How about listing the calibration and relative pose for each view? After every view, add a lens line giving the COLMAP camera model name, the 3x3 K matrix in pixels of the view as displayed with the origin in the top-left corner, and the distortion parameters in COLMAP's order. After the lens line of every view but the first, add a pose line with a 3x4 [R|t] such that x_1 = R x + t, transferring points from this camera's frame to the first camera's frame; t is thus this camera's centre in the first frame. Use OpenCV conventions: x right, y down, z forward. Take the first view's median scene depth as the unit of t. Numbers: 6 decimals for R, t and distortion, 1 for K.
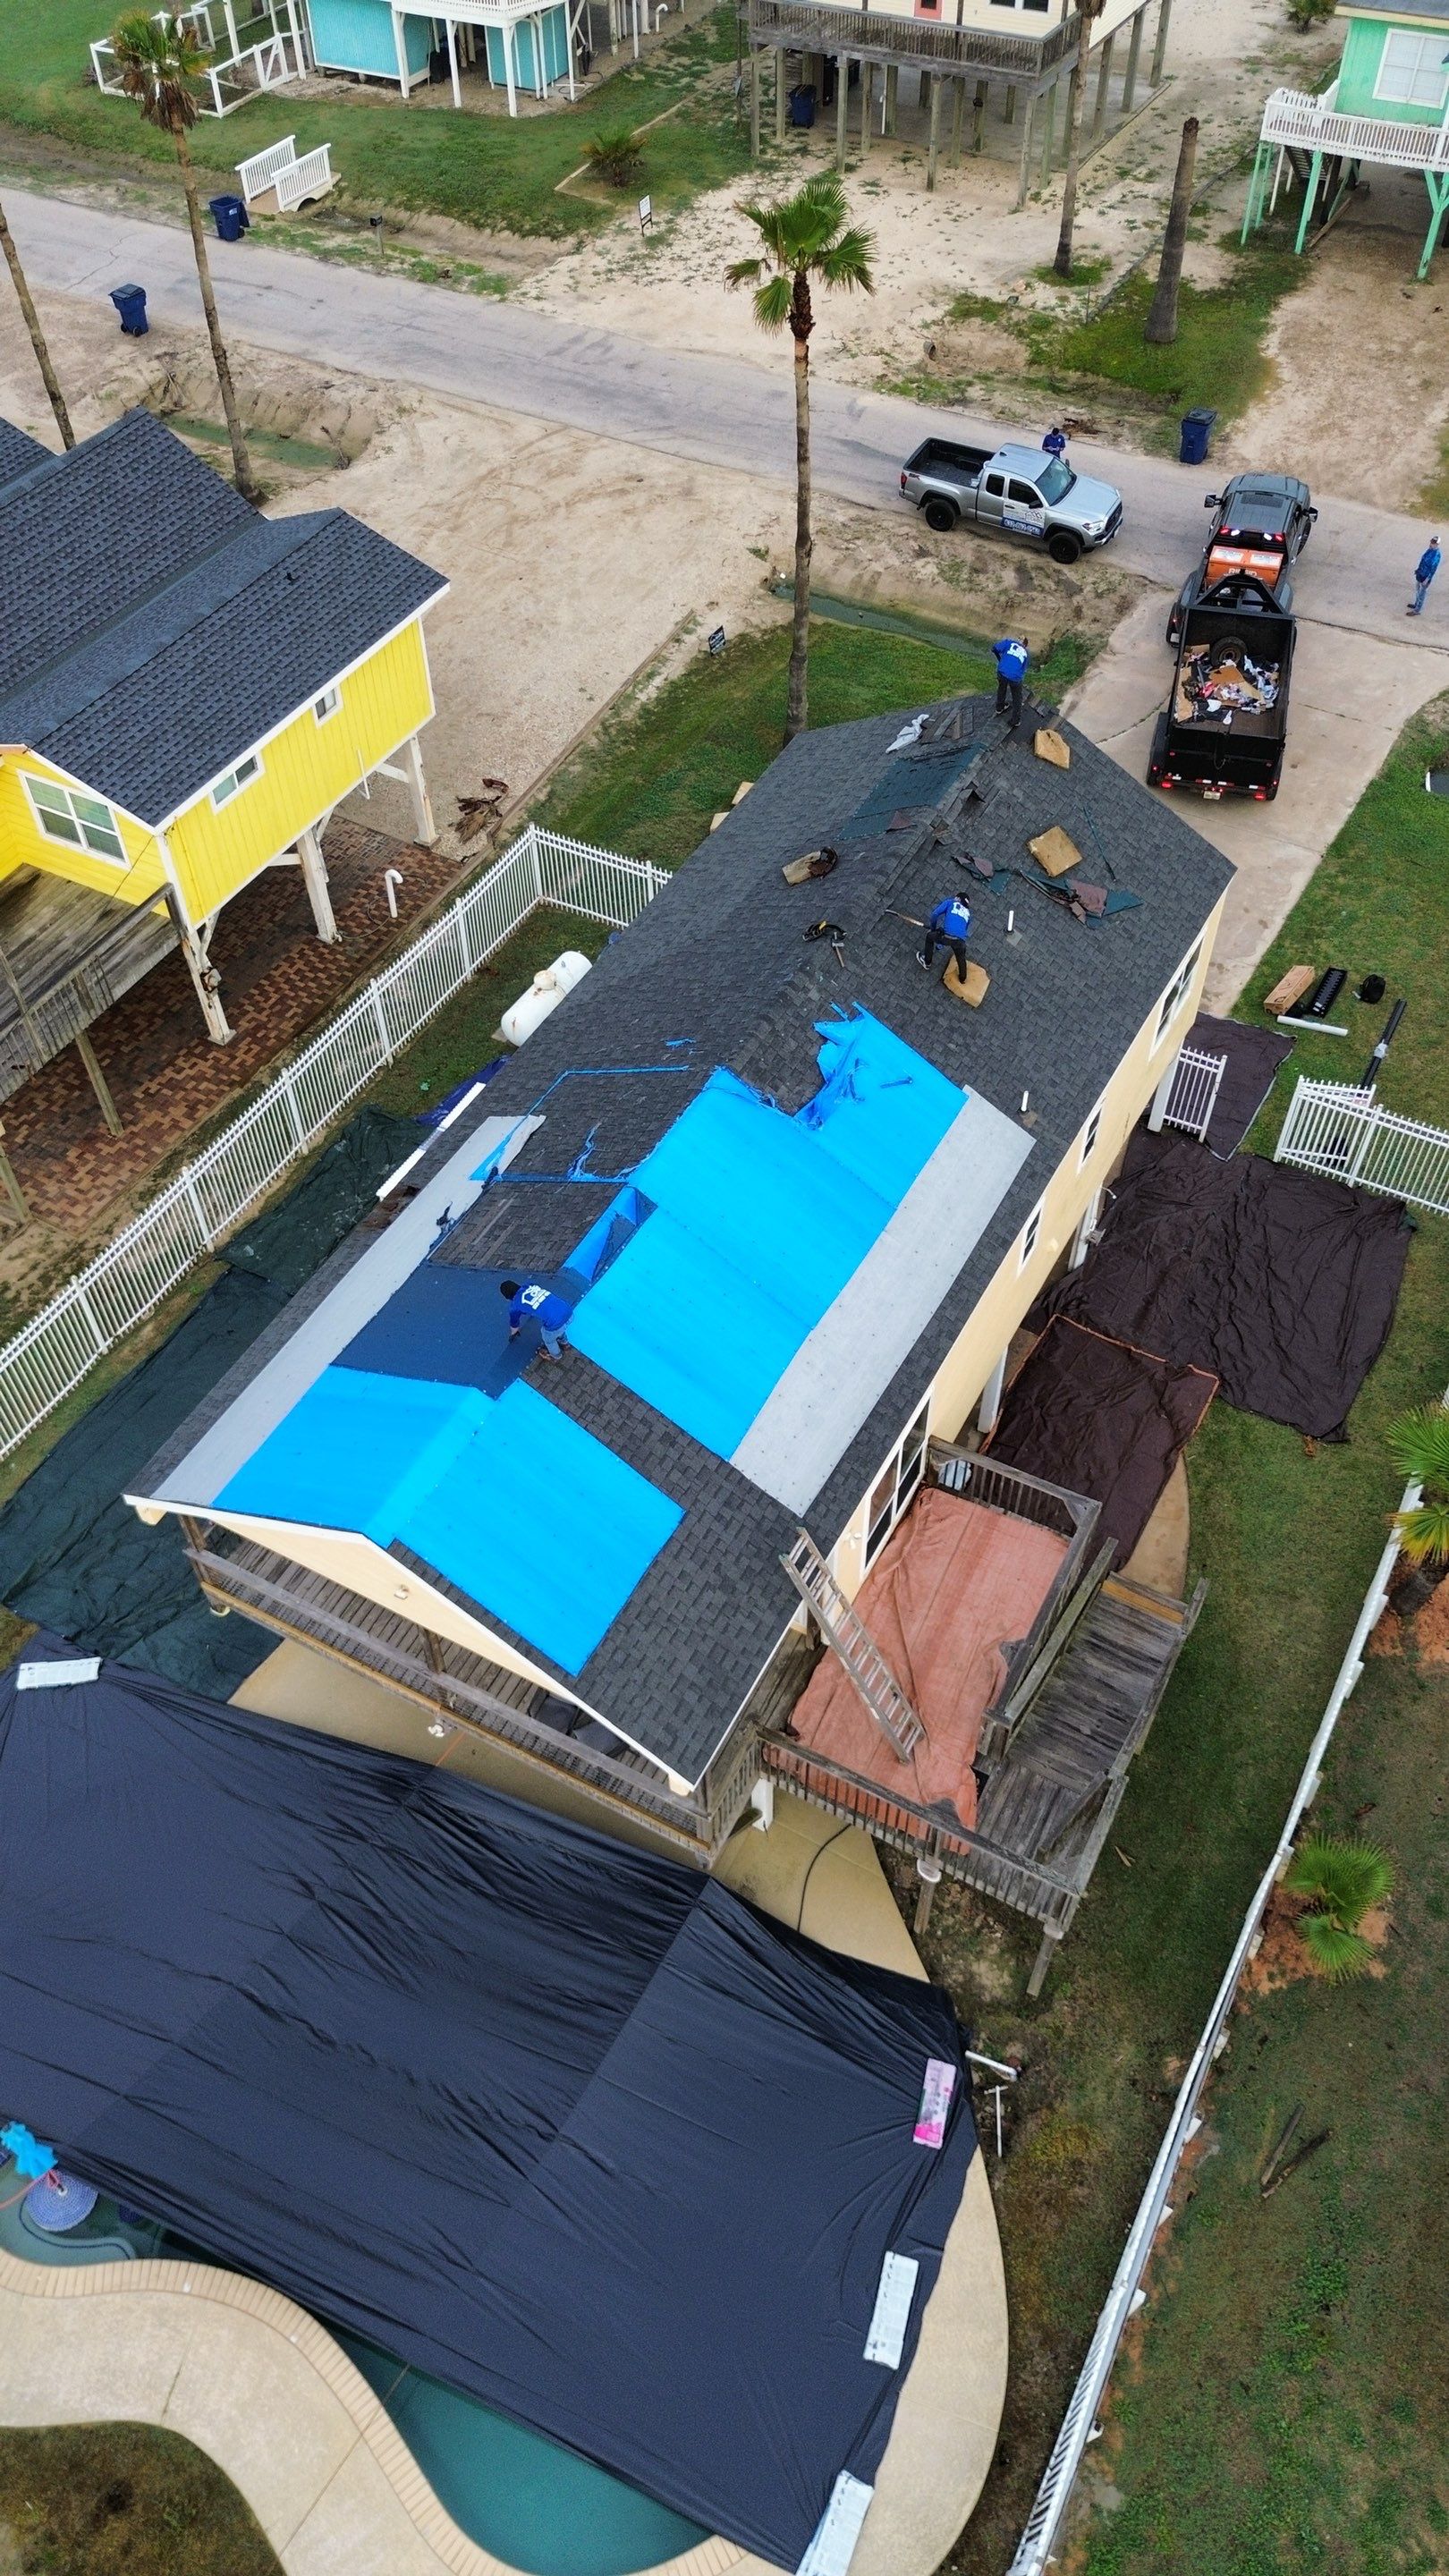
lens RADIAL K [[1838.1, 0, 716.8], [0, 1838.1, 1289.6], [0, 0, 1]] dist [0.033237, -0.002941]
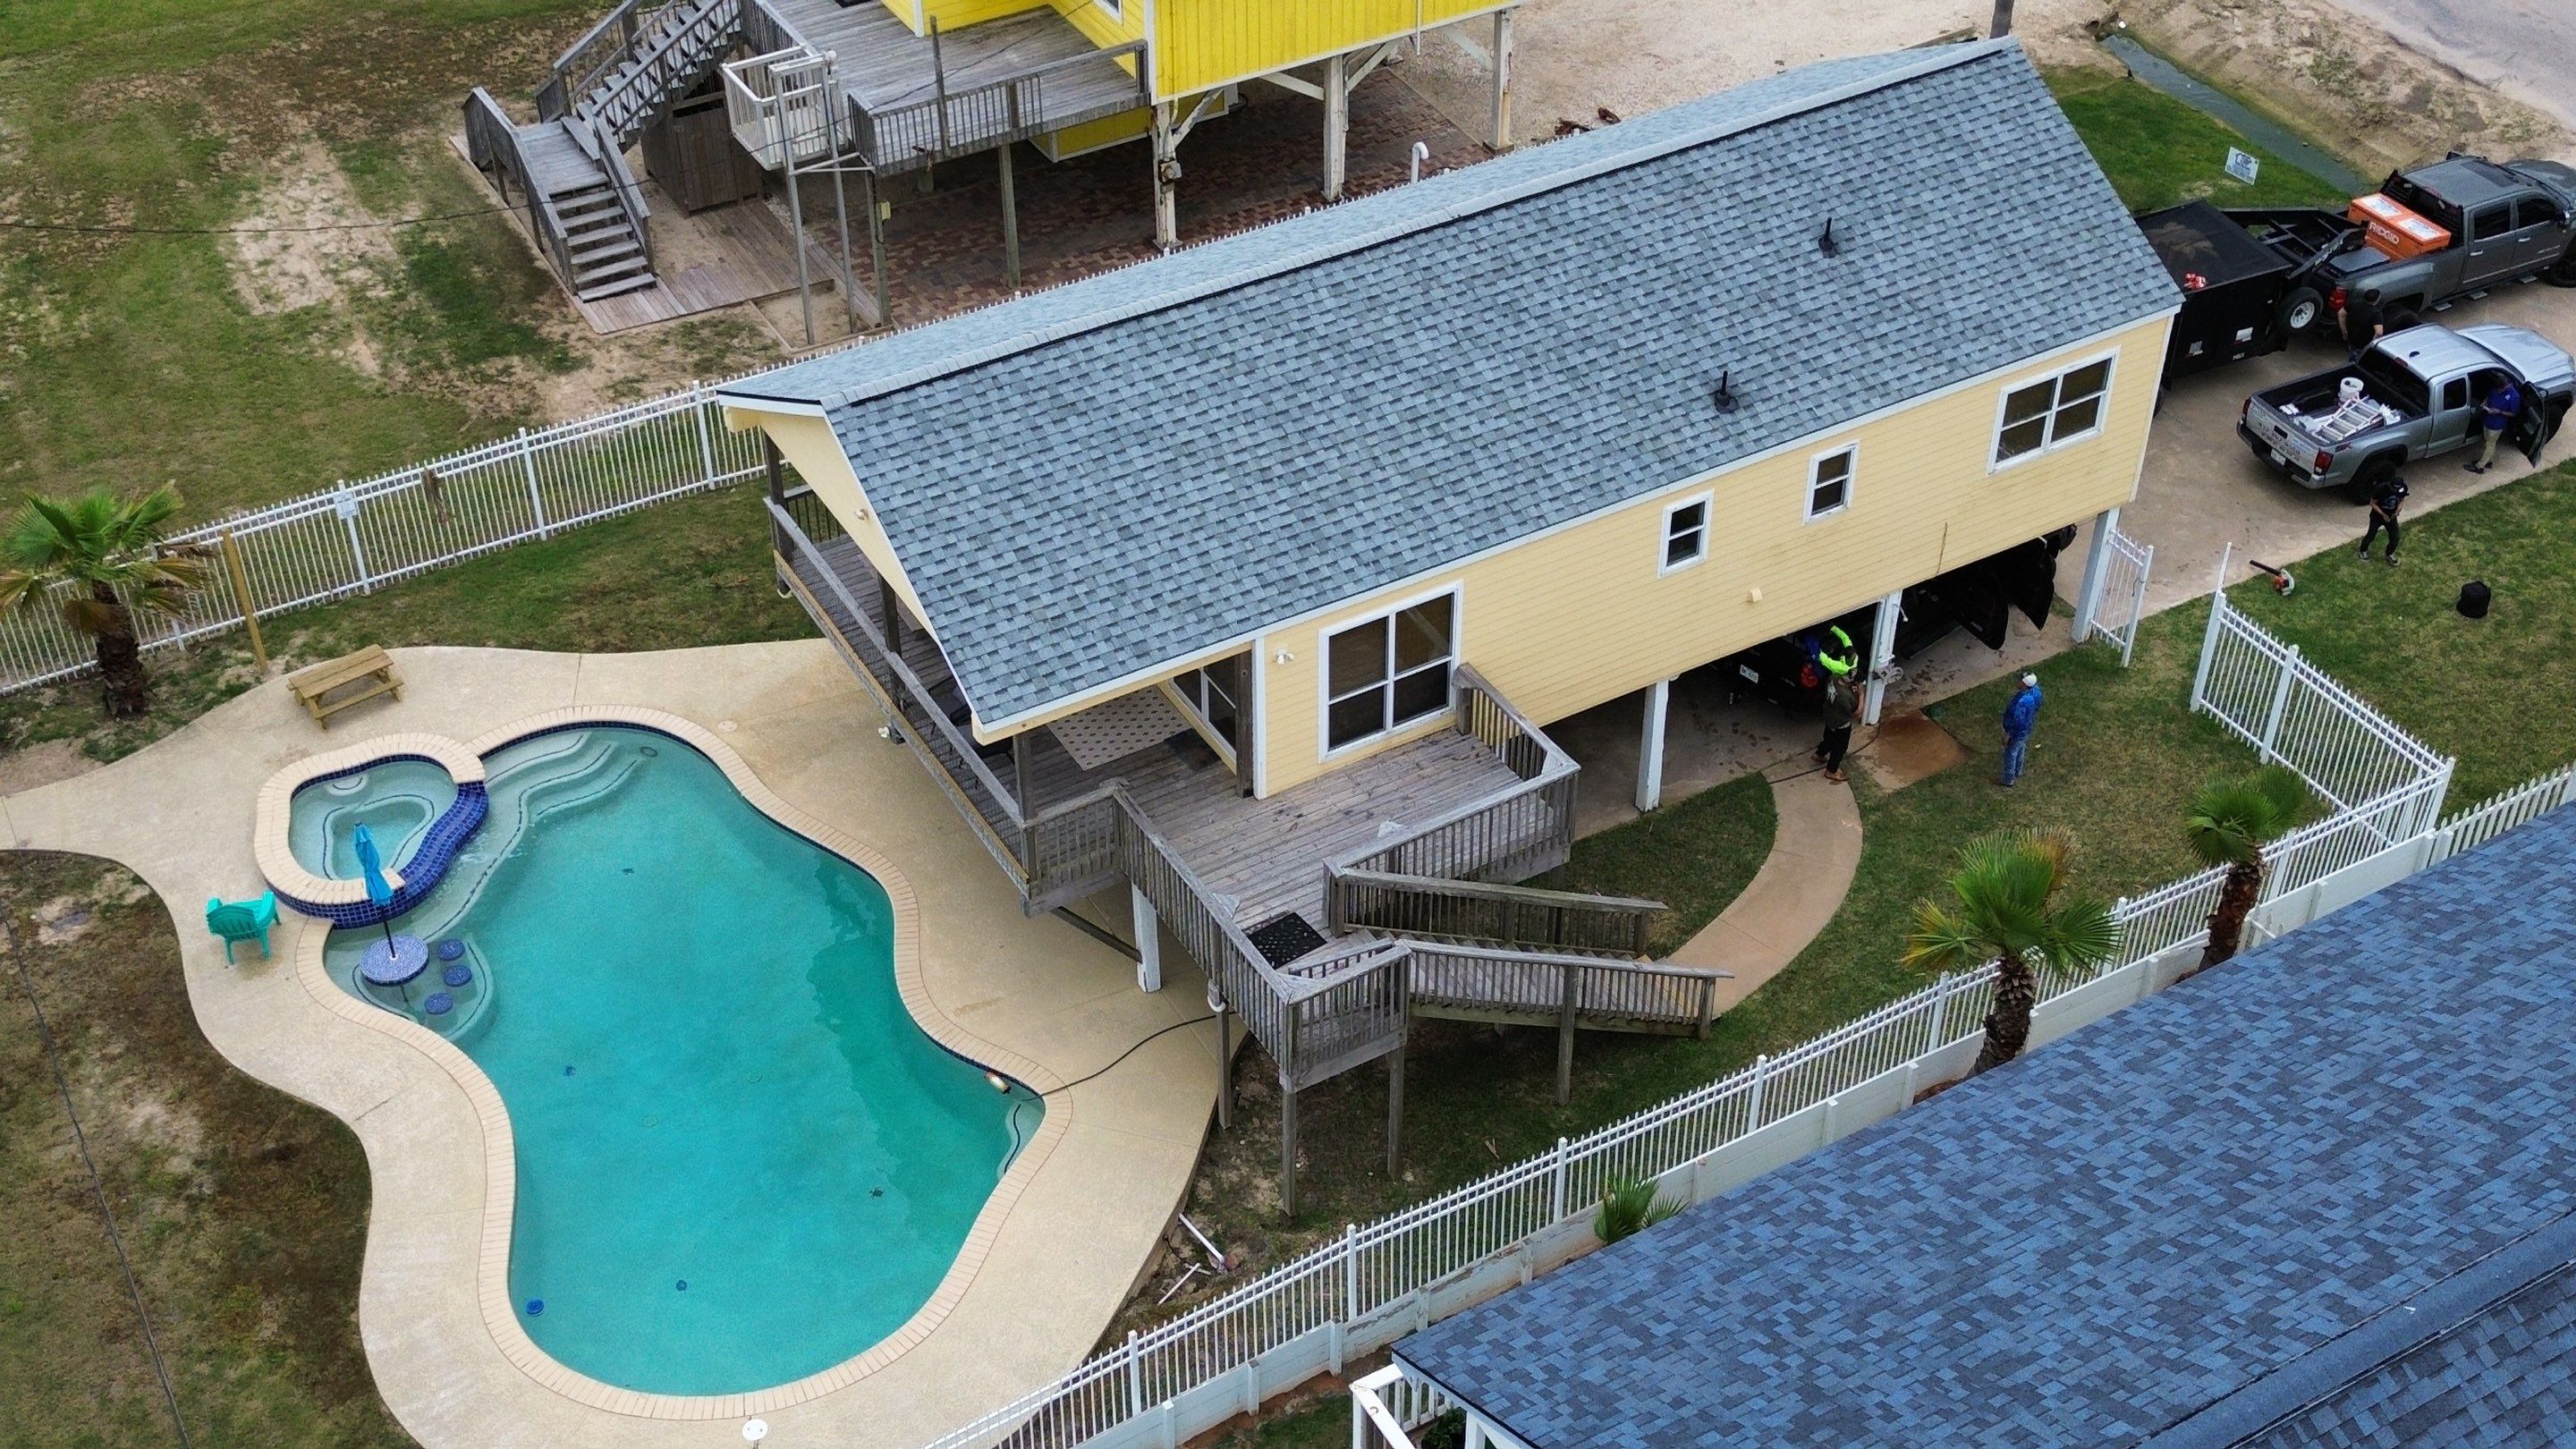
lens RADIAL K [[2959.1, 0, 1288.8], [0, 2959.1, 717.7], [0, 0, 1]] dist [0.186255, -0.537976]
pose [[0.856150, 0.335286, -0.393180, 0.454000], [-0.404008, 0.908732, -0.104802, 0.212338], [0.322156, 0.248574, 0.913469, -0.274234]]
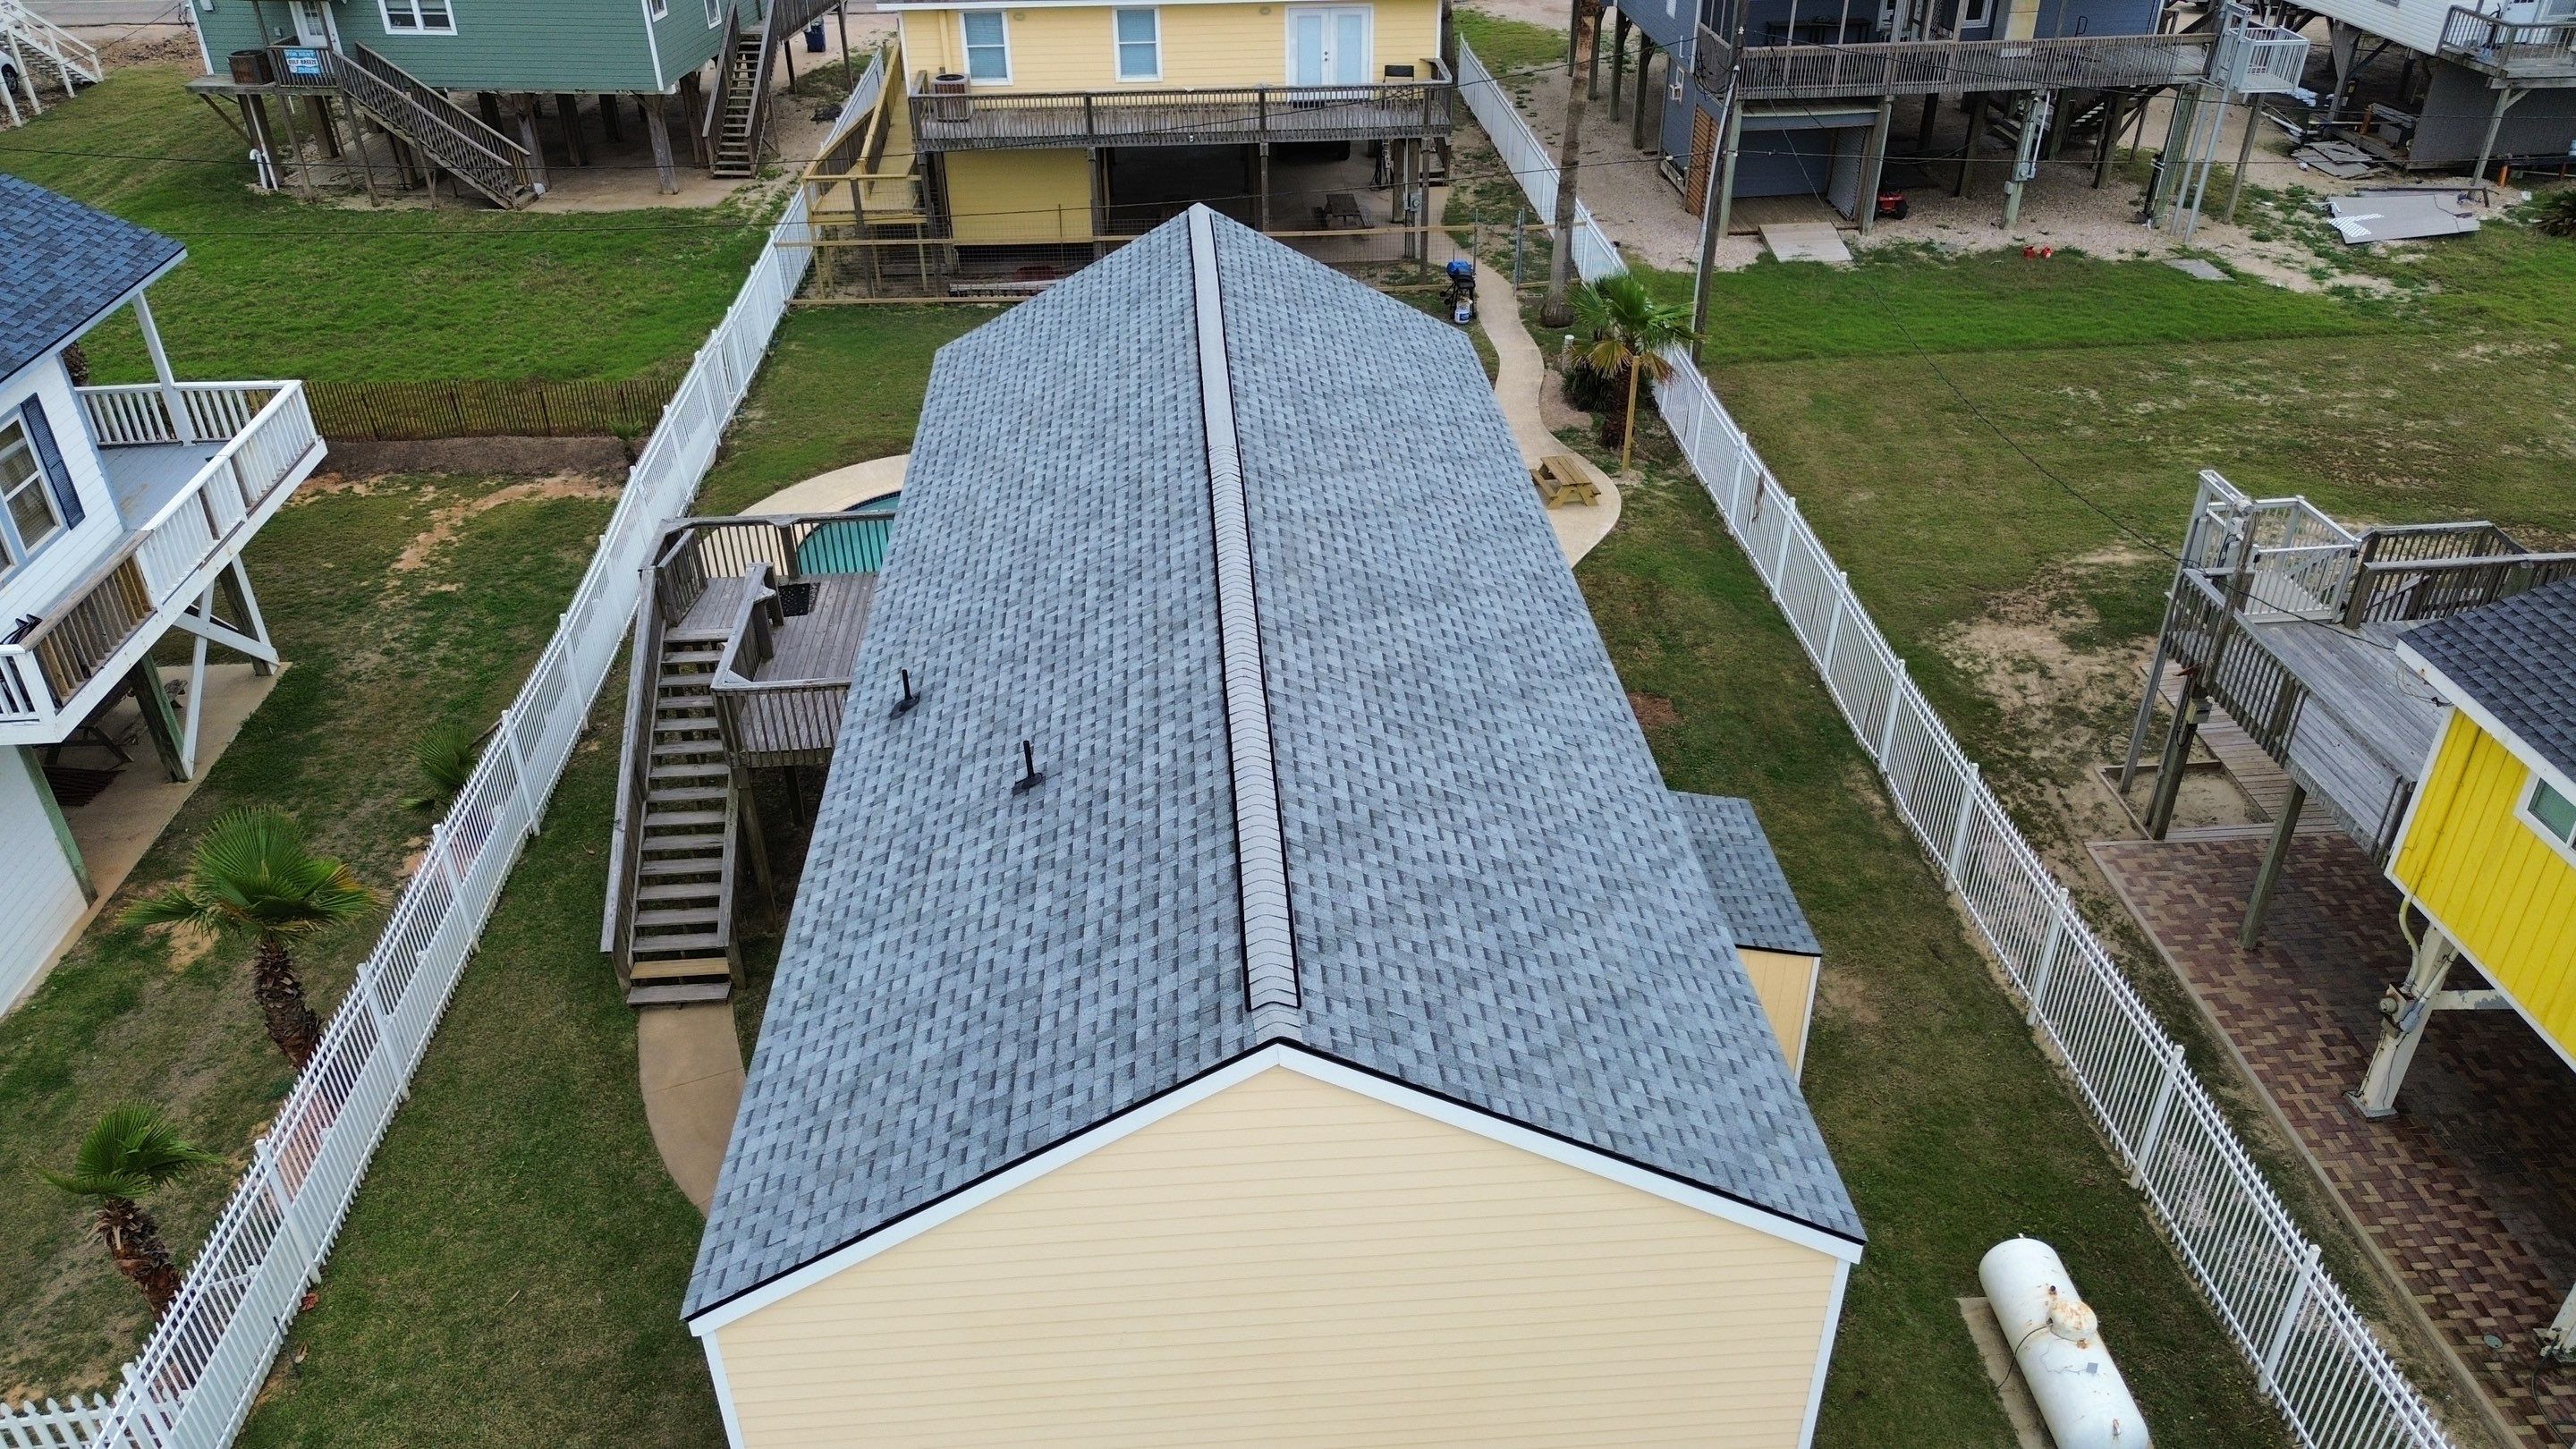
lens RADIAL K [[1819.7, 0, 1287.2], [0, 1819.7, 715.5], [0, 0, 1]] dist [0.067610, -0.059298]
pose [[-0.840218, 0.308745, -0.445768, 0.264762], [-0.400679, 0.200404, 0.894033, -0.577135], [0.365362, 0.929793, -0.044675, 0.805490]]
